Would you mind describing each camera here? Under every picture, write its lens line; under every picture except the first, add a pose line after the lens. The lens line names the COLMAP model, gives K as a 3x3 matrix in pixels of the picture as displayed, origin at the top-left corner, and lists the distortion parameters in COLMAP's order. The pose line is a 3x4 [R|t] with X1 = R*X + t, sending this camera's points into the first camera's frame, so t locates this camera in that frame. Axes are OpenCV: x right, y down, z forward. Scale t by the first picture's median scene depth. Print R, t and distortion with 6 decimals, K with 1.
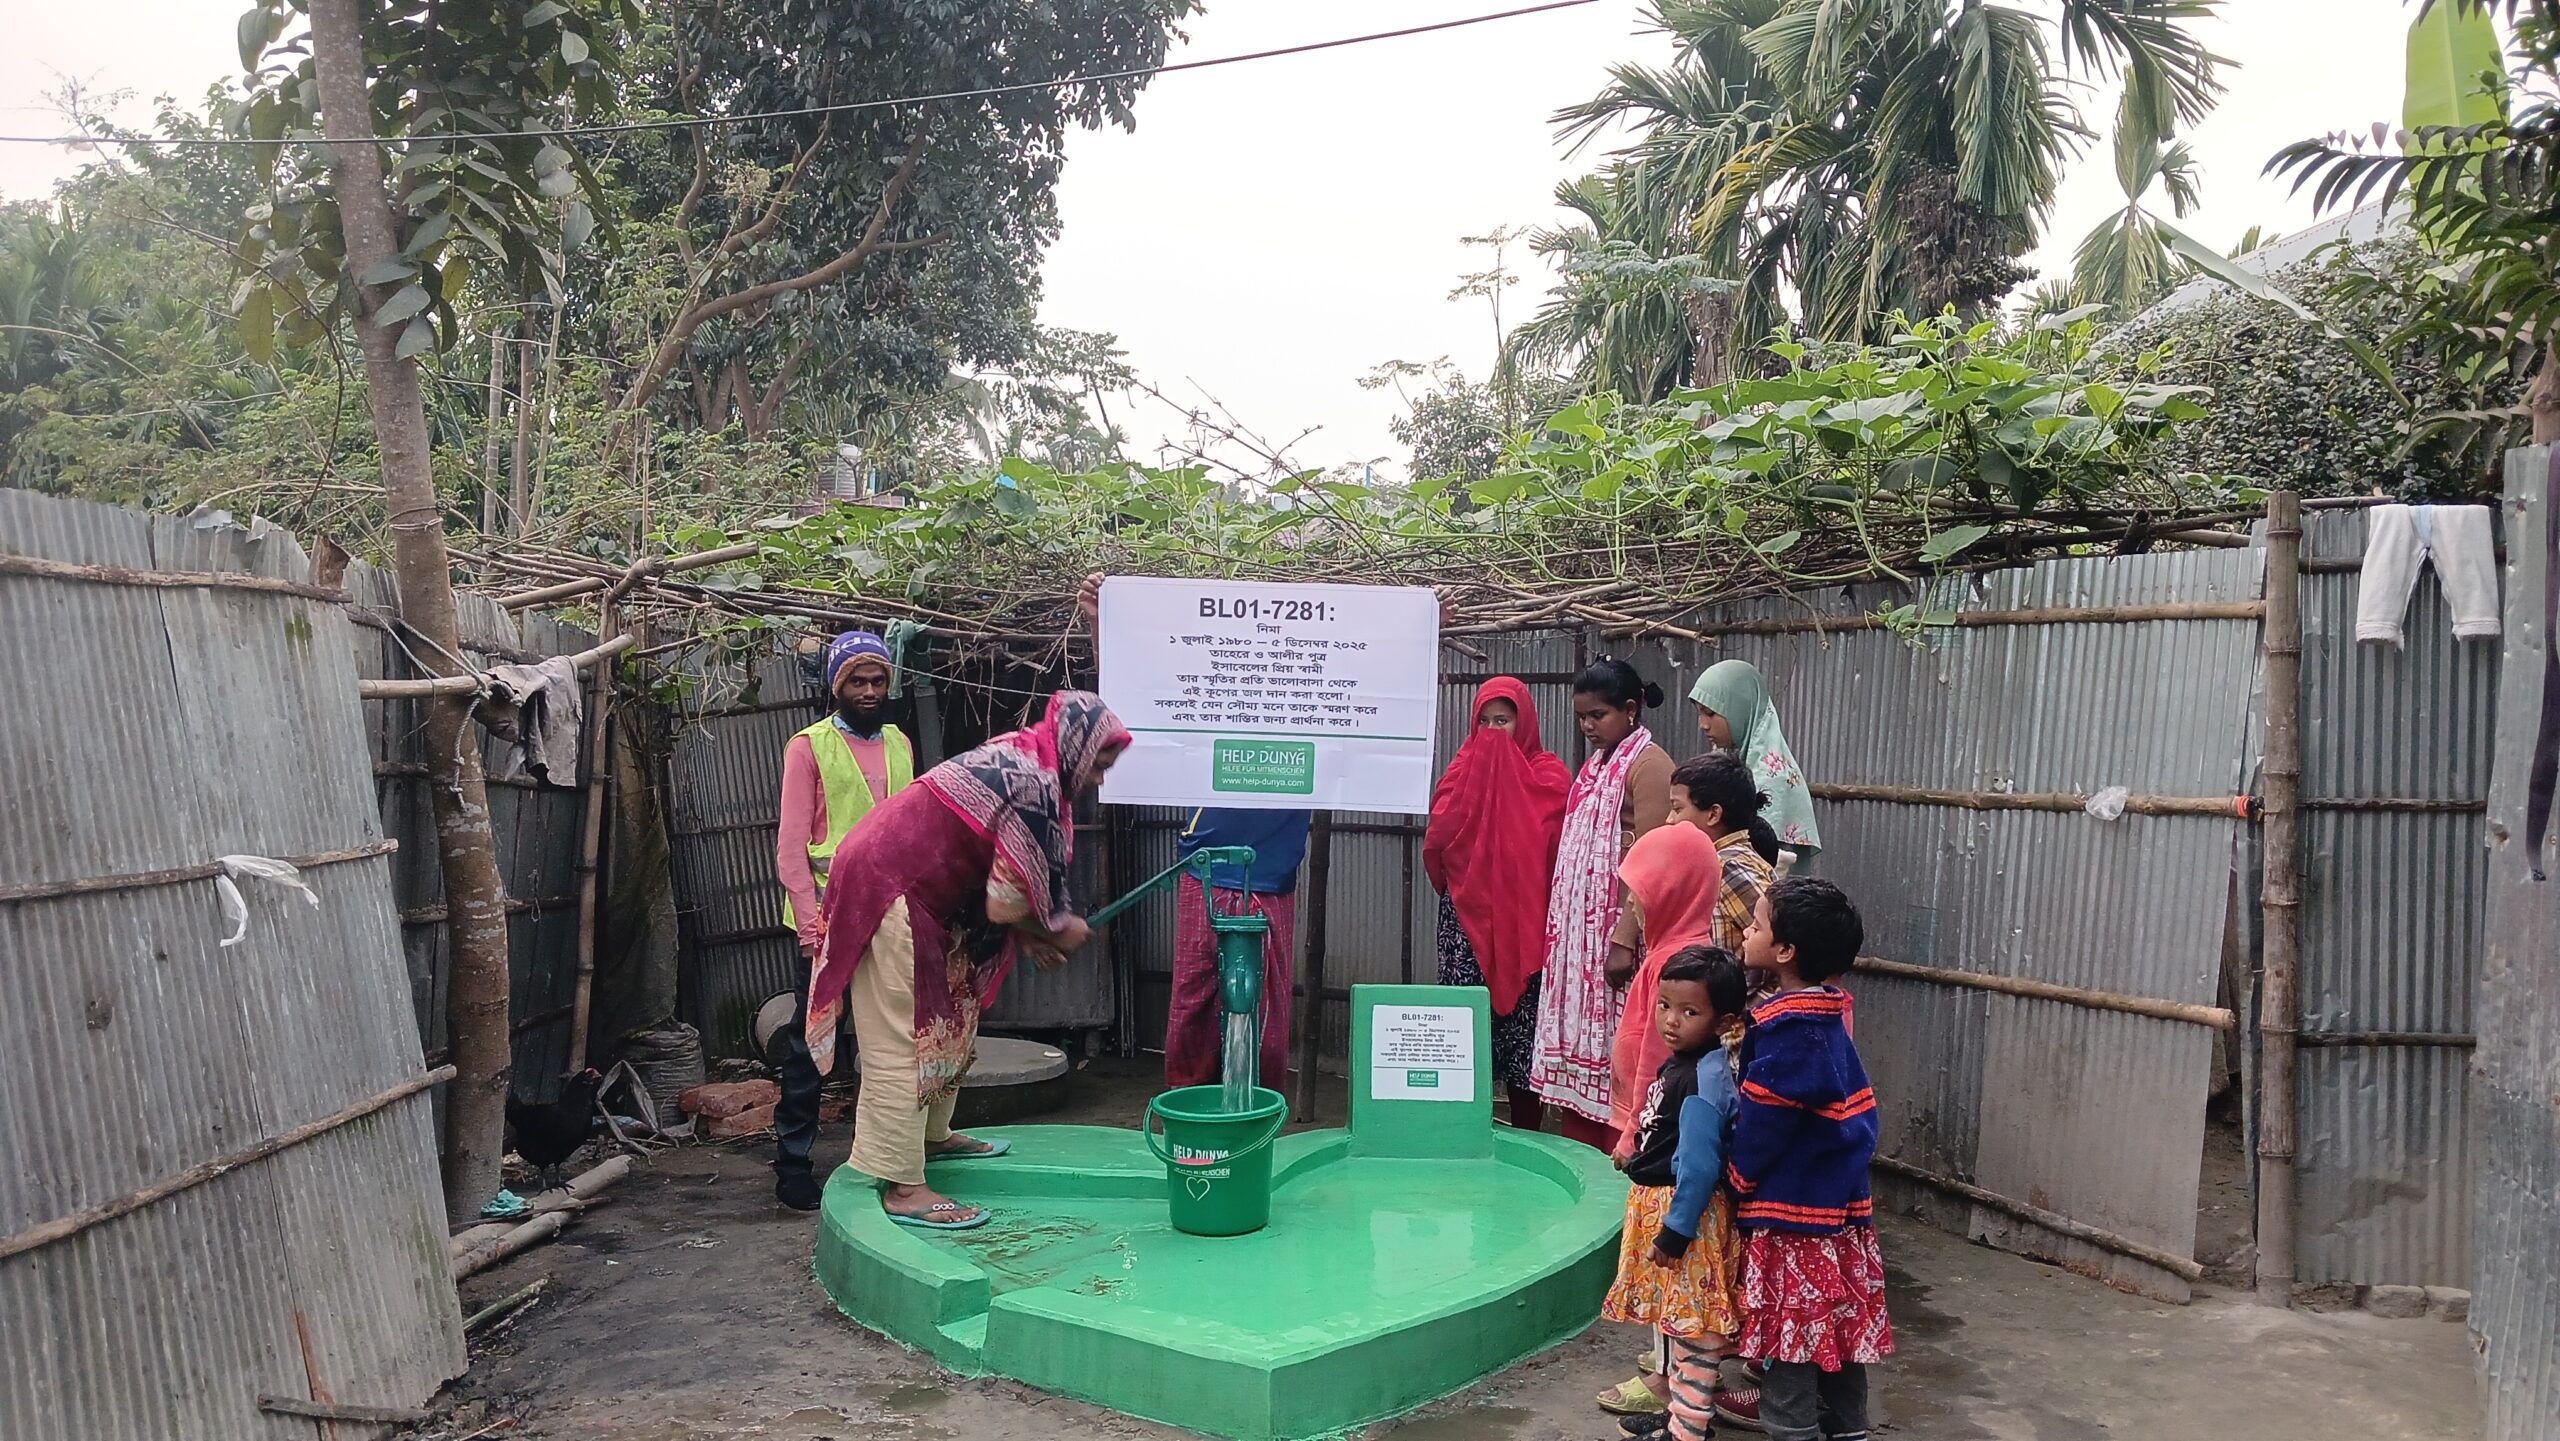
lens RADIAL K [[1762.9, 0, 1330.2], [0, 1762.9, 739.1], [0, 0, 1]] dist [0.015818, -0.000679]
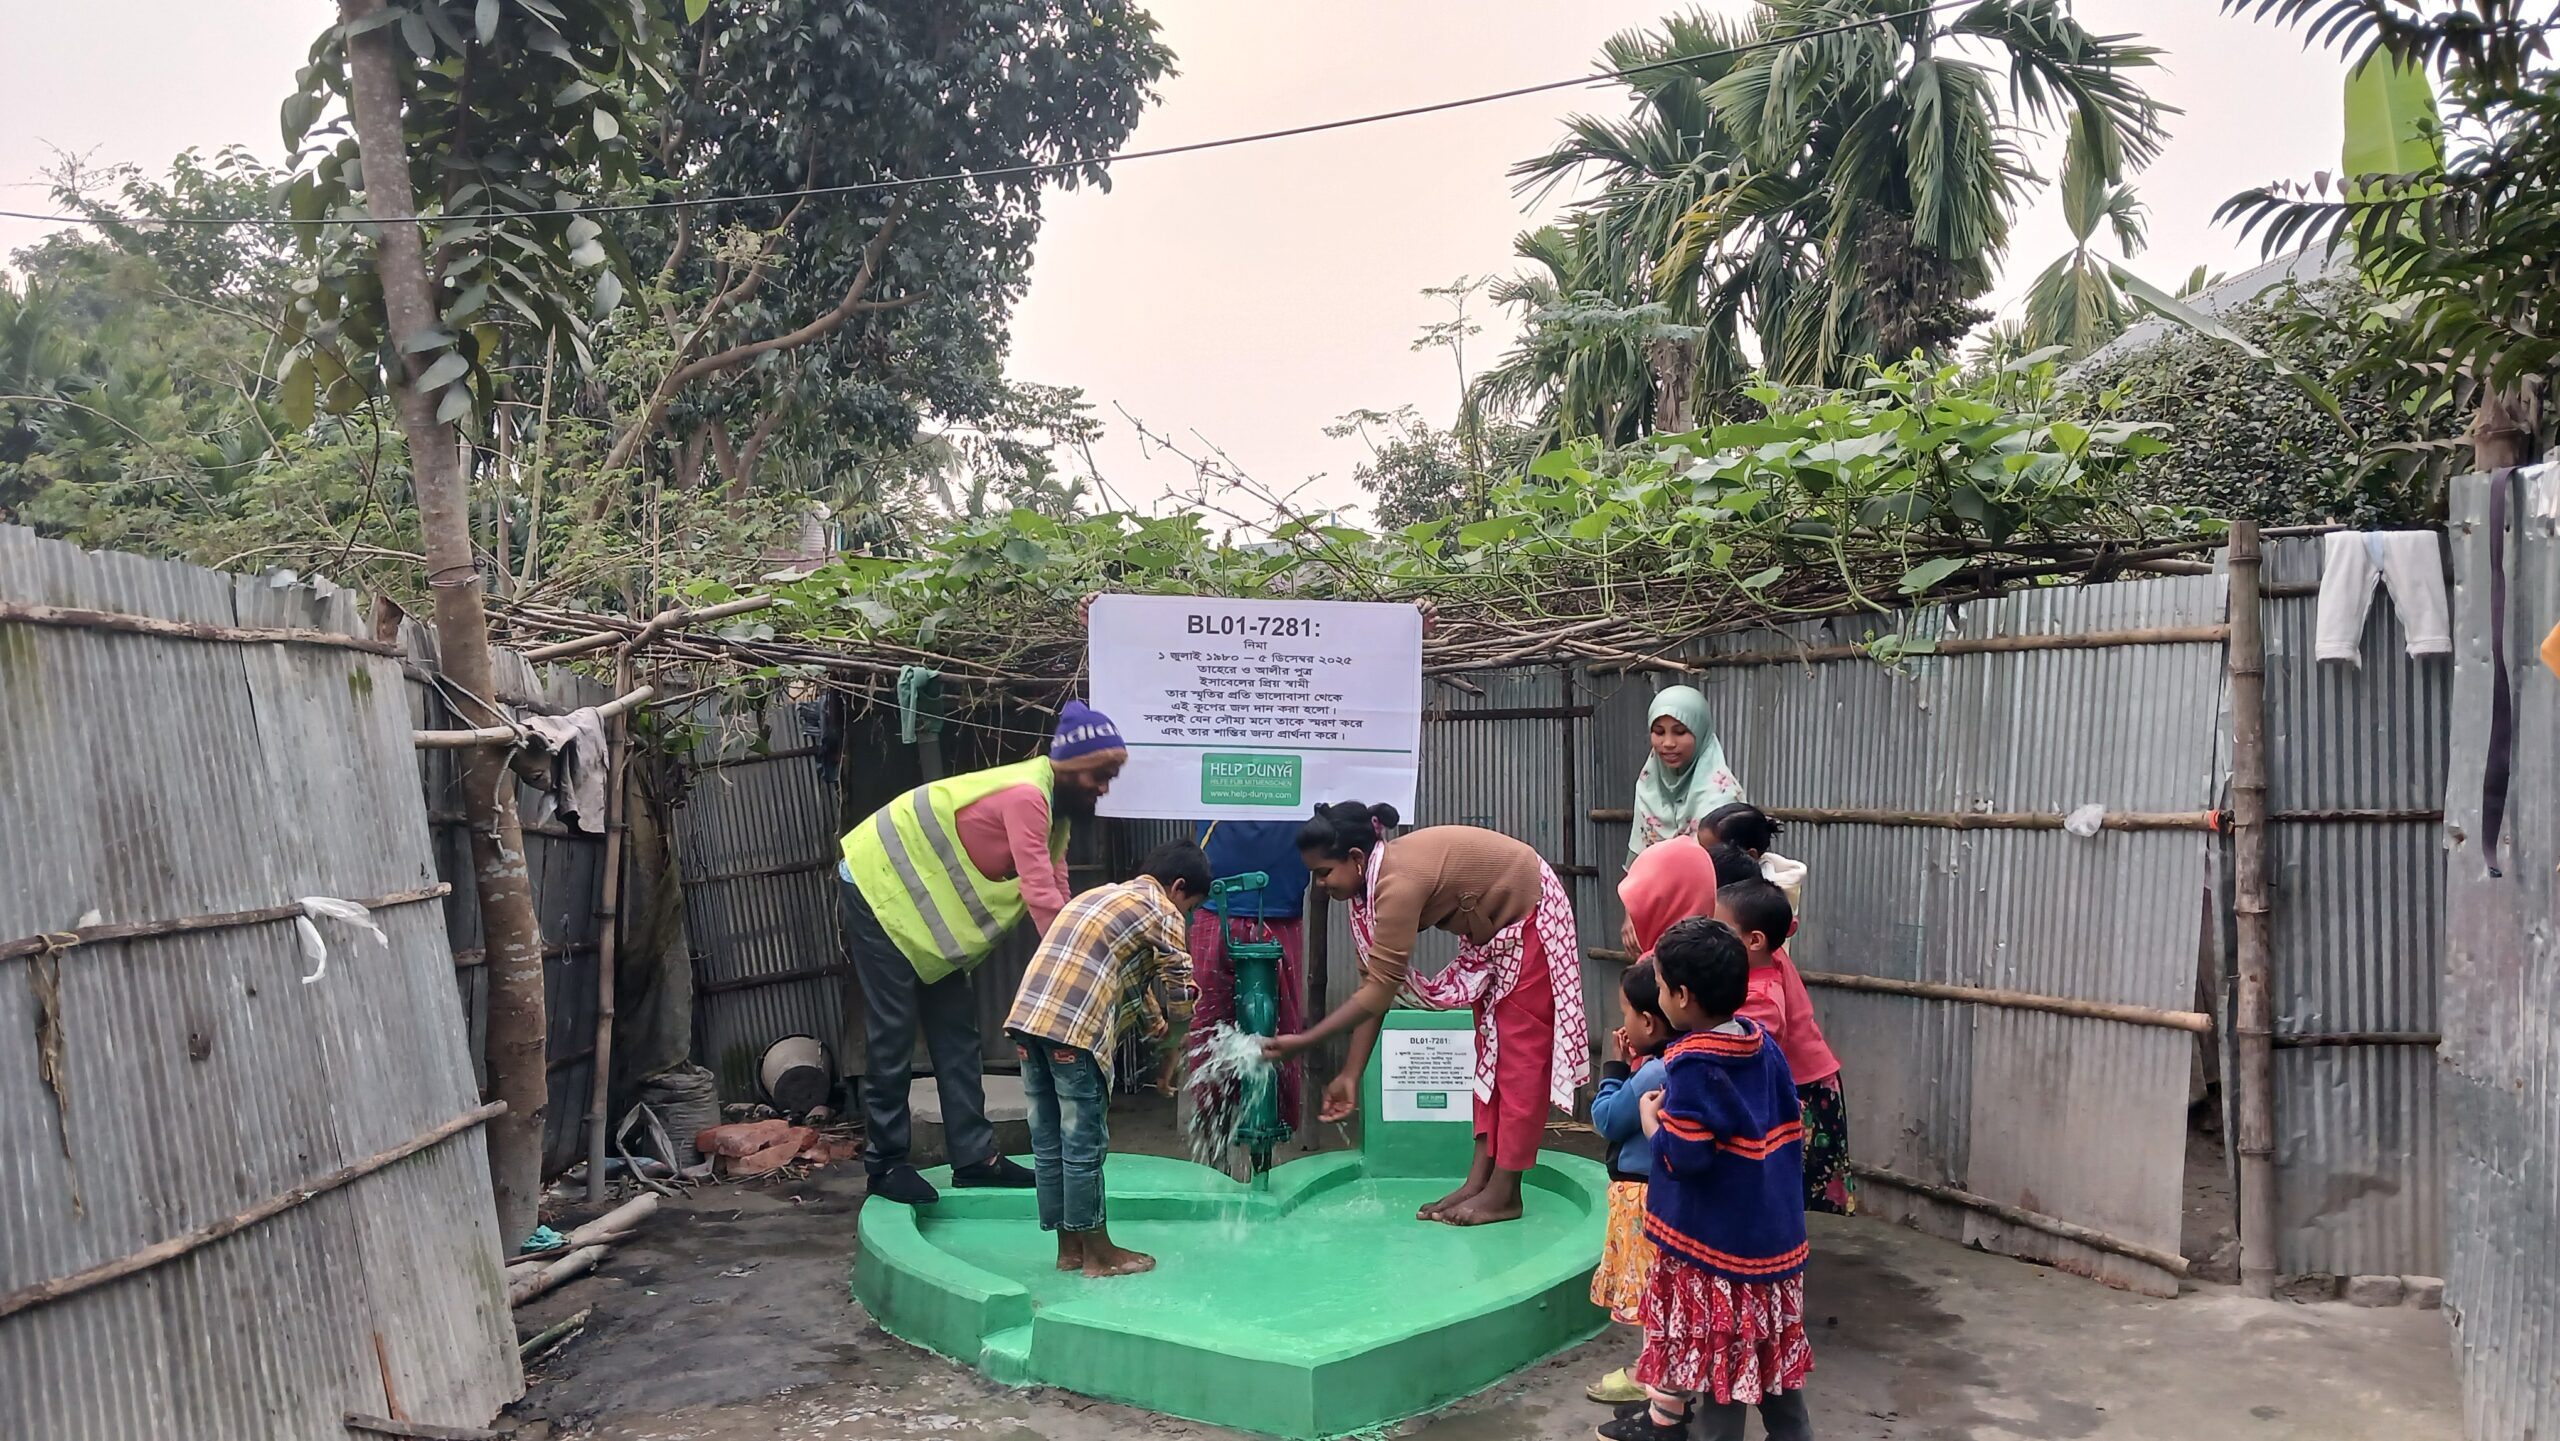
lens RADIAL K [[1761.6, 0, 1318.5], [0, 1761.6, 746.2], [0, 0, 1]] dist [0.016863, -0.000911]
pose [[0.999762, -0.017711, 0.012771, -0.023923], [0.018002, 0.999572, -0.023068, 0.007741], [-0.012357, 0.023293, 0.999652, -0.036733]]
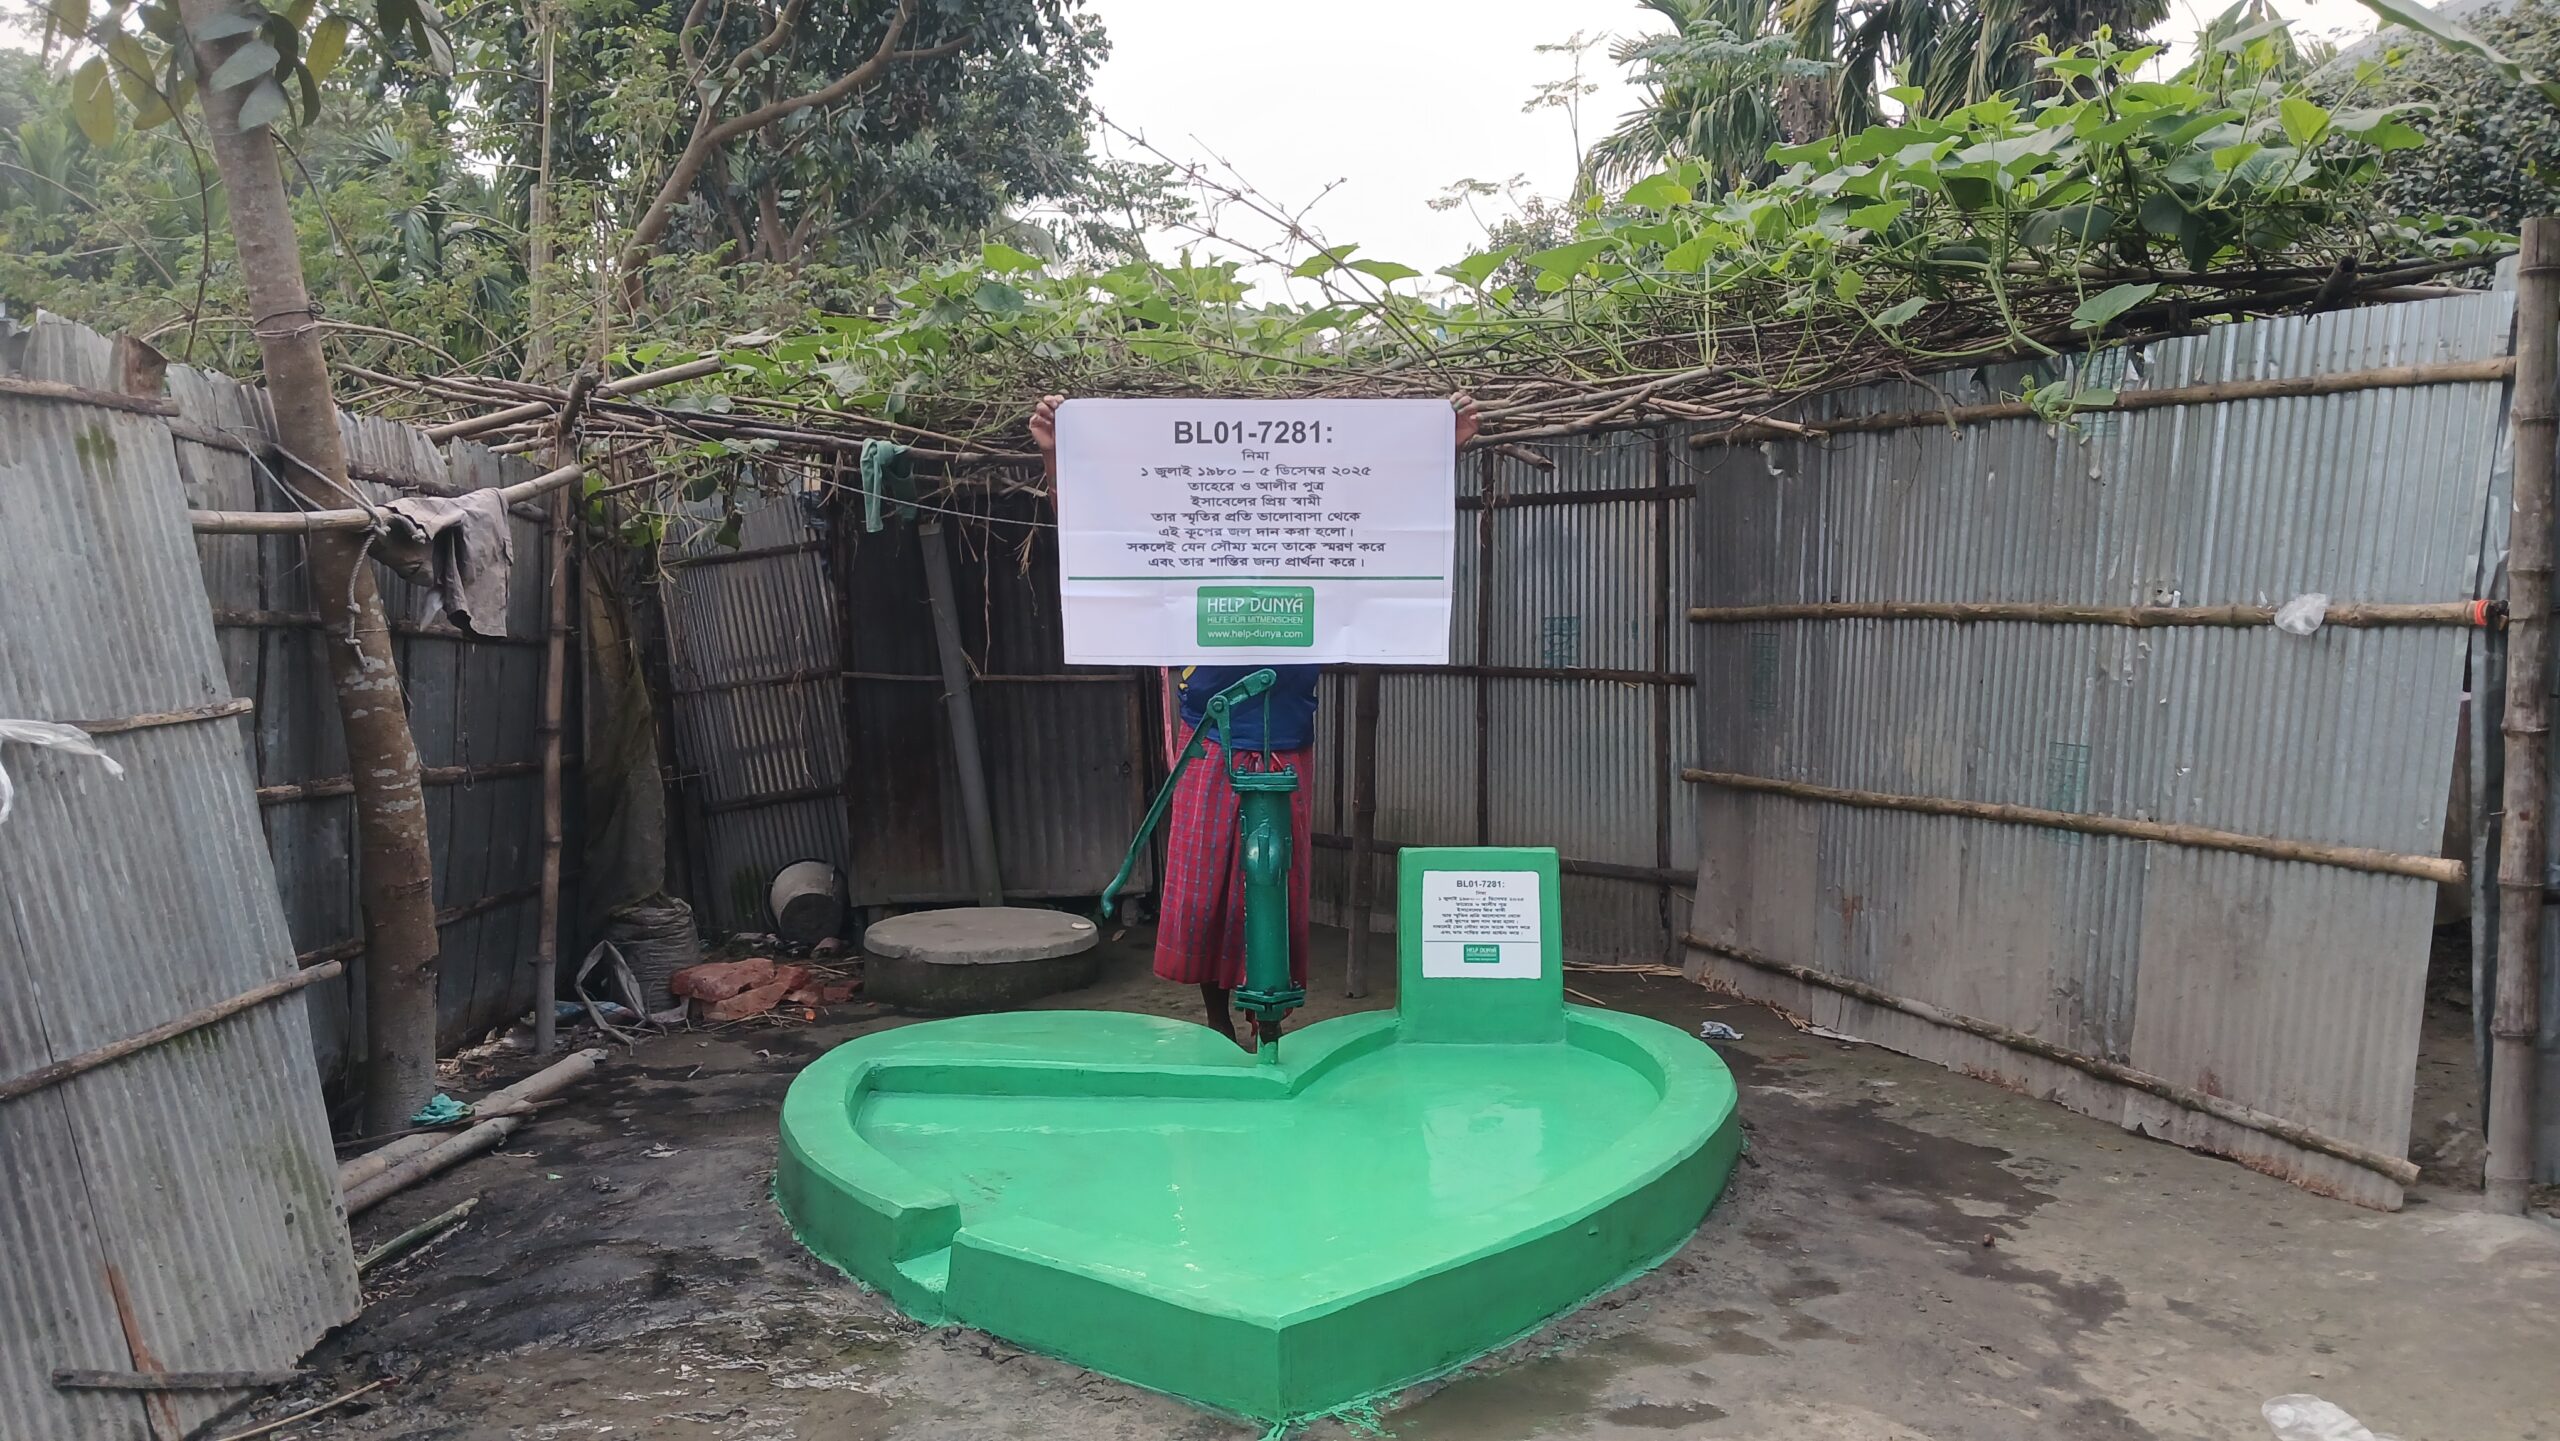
lens RADIAL K [[1787.2, 0, 1351.4], [0, 1787.2, 726.5], [0, 0, 1]] dist [0.004994, 0.006108]
pose [[0.999164, -0.019882, -0.035709, 0.021736], [0.022556, 0.996843, 0.076128, 0.013588], [0.034083, -0.076870, 0.996458, 0.134481]]
